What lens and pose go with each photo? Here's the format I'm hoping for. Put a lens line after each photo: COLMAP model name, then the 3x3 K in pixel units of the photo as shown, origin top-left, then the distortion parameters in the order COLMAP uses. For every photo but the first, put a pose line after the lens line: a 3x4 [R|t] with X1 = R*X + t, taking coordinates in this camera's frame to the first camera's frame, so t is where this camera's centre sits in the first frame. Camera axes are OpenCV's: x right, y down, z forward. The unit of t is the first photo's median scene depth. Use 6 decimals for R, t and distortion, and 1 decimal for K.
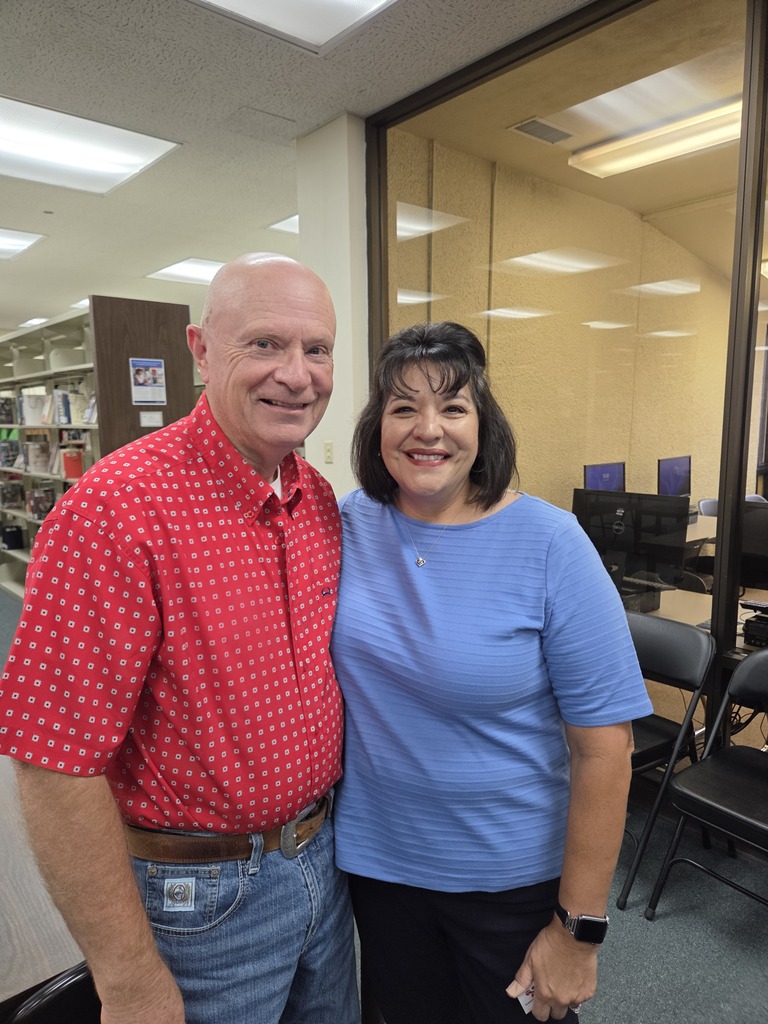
lens RADIAL K [[677.1, 0, 379.8], [0, 677.1, 515.2], [0, 0, 1]] dist [-0.004279, -0.001273]
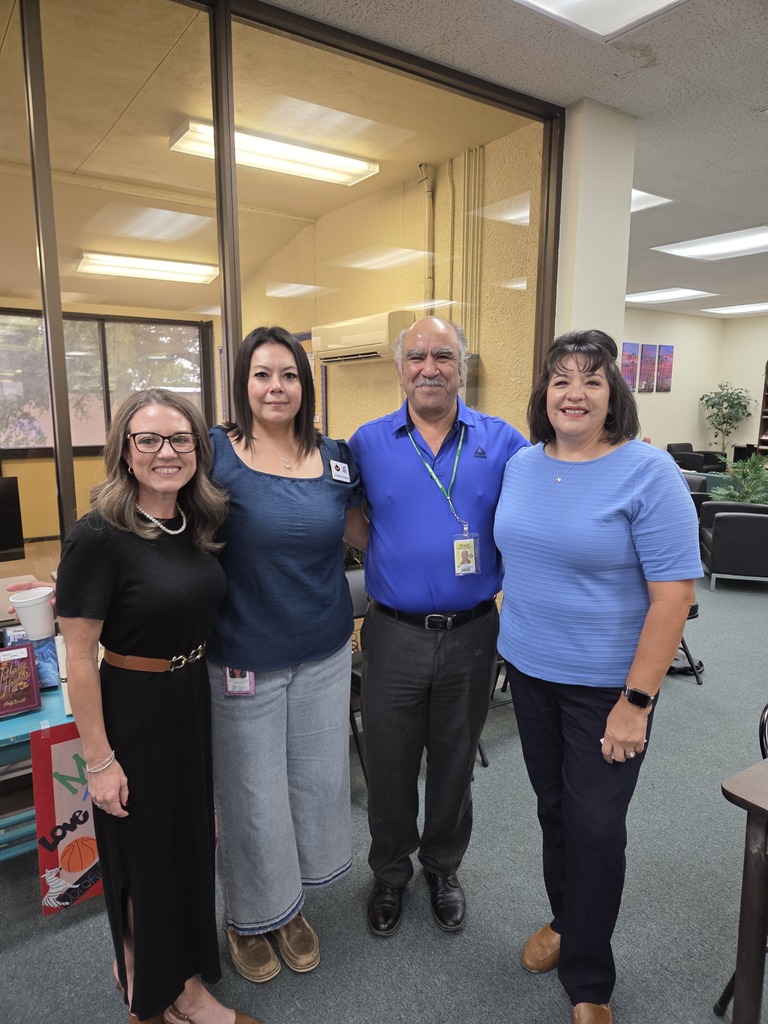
lens RADIAL K [[677.1, 0, 379.8], [0, 677.1, 515.2], [0, 0, 1]] dist [-0.004279, -0.001273]
pose [[0.936774, 0.086585, -0.339054, 0.207069], [-0.093778, 0.995581, -0.004855, 0.210875], [0.337135, 0.036343, 0.940755, -0.667568]]
